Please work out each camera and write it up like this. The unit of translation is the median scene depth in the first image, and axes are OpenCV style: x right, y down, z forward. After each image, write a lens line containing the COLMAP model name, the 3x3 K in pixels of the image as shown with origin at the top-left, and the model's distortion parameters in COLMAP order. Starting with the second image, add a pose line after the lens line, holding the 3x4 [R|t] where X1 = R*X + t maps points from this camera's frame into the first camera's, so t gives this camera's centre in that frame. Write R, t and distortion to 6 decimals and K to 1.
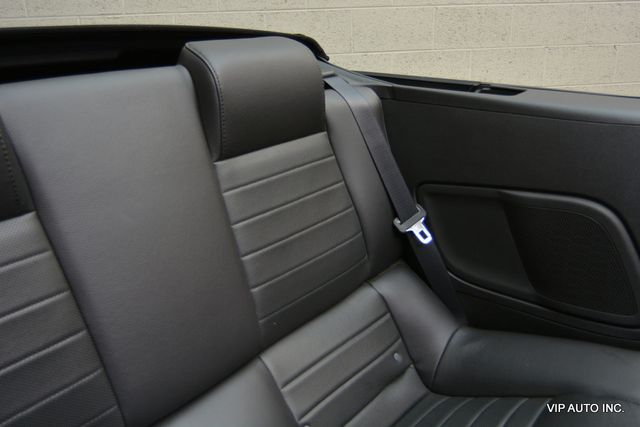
lens RADIAL K [[560.7, 0, 320.0], [0, 560.7, 213.5], [0, 0, 1]] dist [-0.017696, 0.024125]
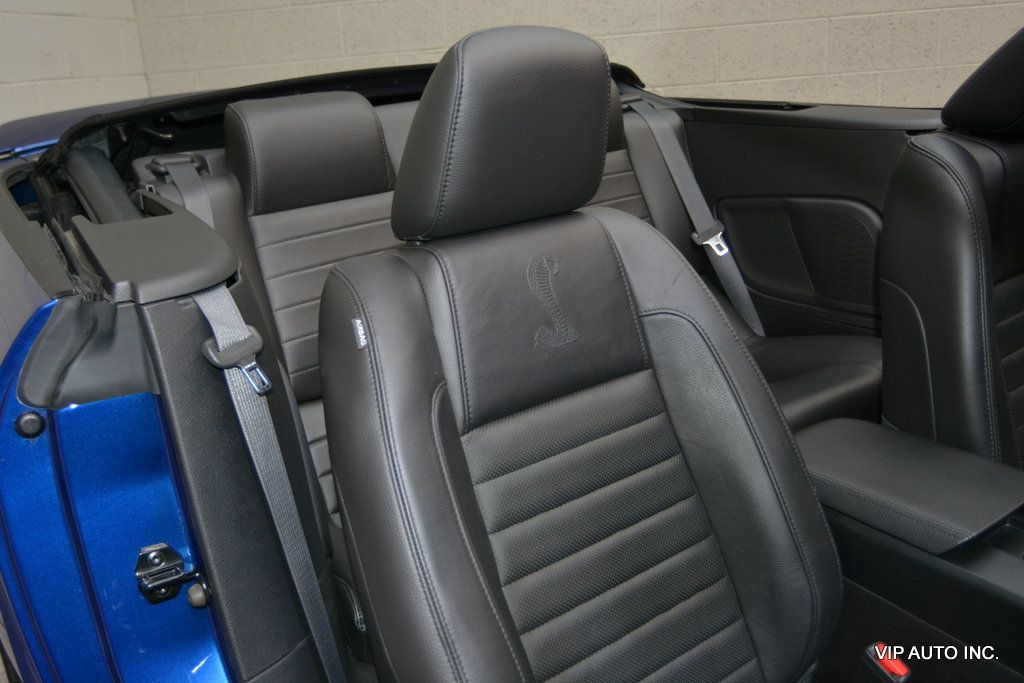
lens RADIAL K [[897.2, 0, 512.0], [0, 897.2, 341.5], [0, 0, 1]] dist [-0.017696, 0.024125]
pose [[0.970980, 0.028245, -0.237487, 0.090481], [-0.030450, 0.999520, -0.005621, 0.101672], [0.237215, 0.012689, 0.971374, -0.314066]]
